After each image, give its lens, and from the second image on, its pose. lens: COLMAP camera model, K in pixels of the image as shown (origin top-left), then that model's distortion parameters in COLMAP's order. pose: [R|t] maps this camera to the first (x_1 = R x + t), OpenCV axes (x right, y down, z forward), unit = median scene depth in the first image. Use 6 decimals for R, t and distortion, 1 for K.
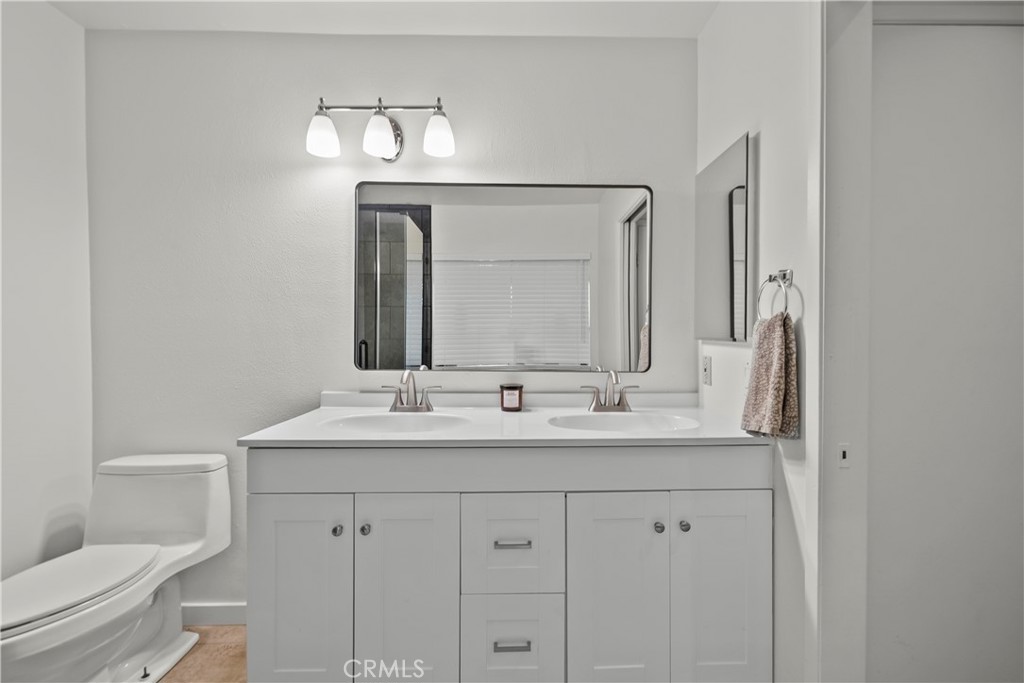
lens RADIAL K [[432.3, 0, 532.2], [0, 432.3, 341.0], [0, 0, 1]] dist [0.000202, 0.000436]
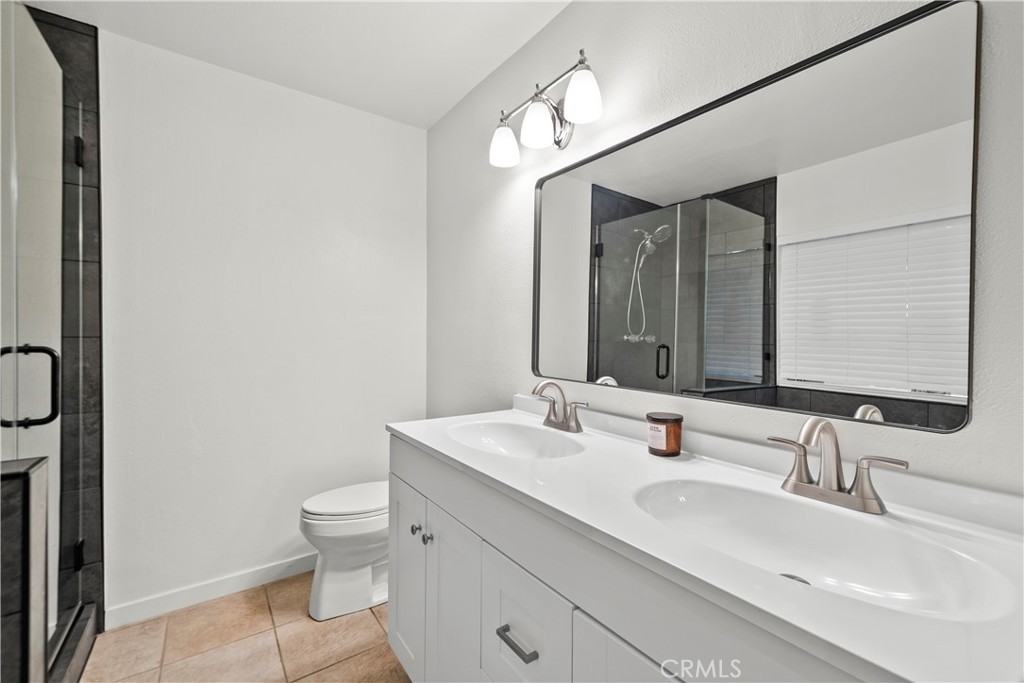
lens RADIAL K [[432.3, 0, 532.2], [0, 432.3, 341.0], [0, 0, 1]] dist [0.000202, 0.000436]
pose [[0.588736, 0.015353, -0.808179, 0.376477], [-0.020146, 0.999788, 0.004318, -0.014531], [0.808074, 0.013739, 0.588921, 0.428525]]
